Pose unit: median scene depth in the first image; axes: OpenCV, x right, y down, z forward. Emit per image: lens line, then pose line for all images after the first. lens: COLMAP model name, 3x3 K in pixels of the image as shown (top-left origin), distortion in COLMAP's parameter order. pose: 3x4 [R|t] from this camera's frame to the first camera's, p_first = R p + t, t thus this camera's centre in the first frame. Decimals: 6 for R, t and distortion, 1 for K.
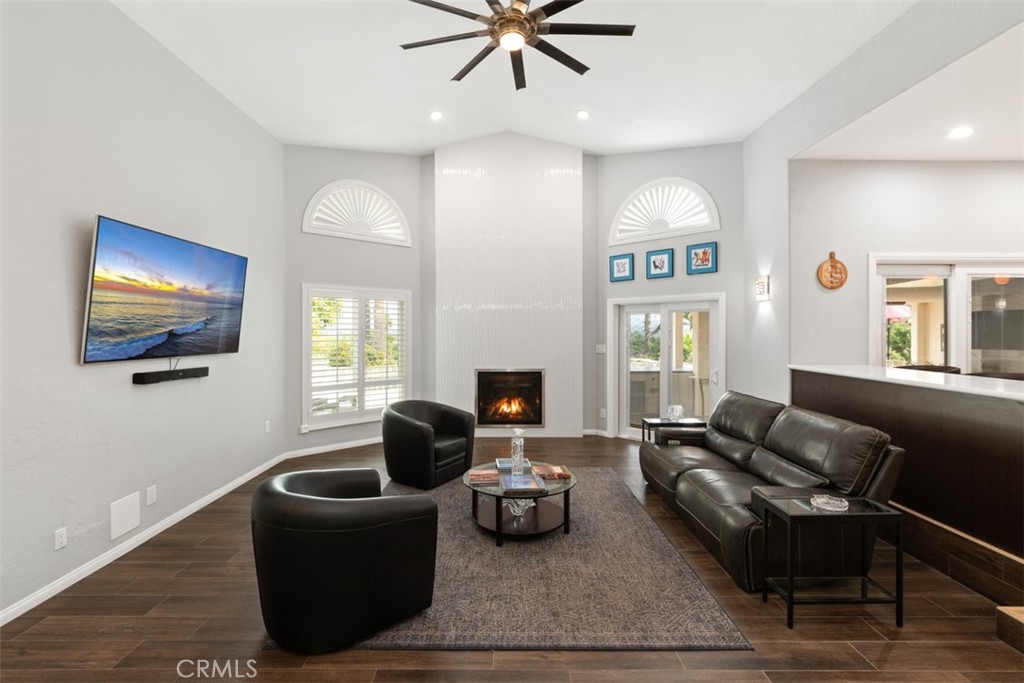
lens RADIAL K [[454.9, 0, 510.8], [0, 454.9, 334.6], [0, 0, 1]] dist [0.000327, -0.000649]
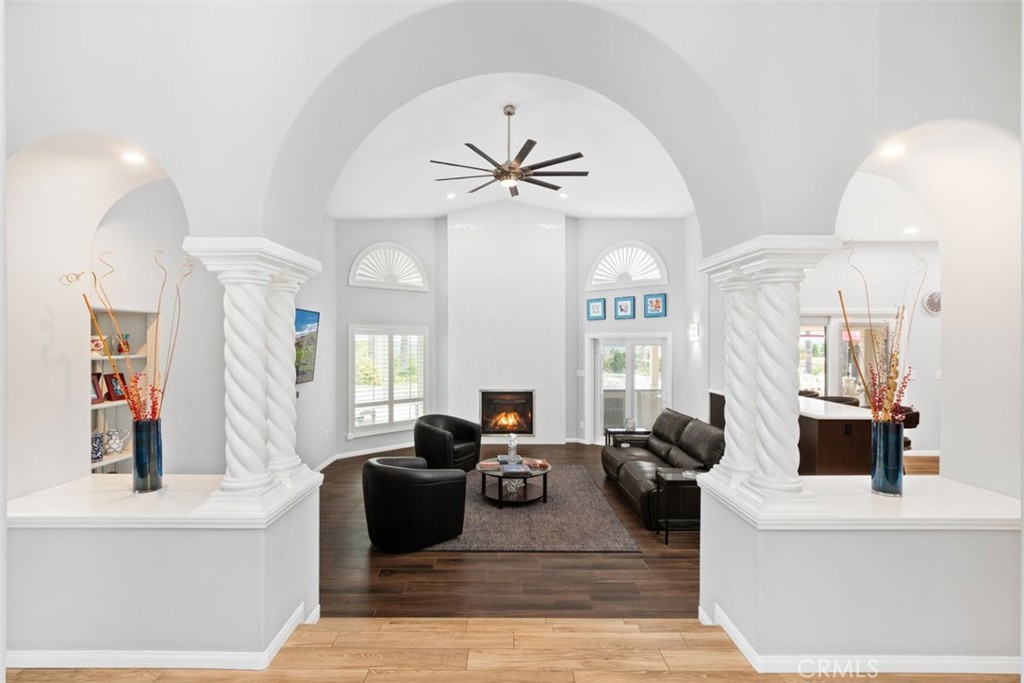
lens RADIAL K [[467.0, 0, 506.9], [0, 467.0, 342.0], [0, 0, 1]] dist [0.005239, 0.000179]
pose [[0.999997, 0.000835, -0.002267, -0.000386], [-0.000859, 0.999942, -0.010695, -0.060690], [0.002258, 0.010697, 0.999940, -0.418217]]
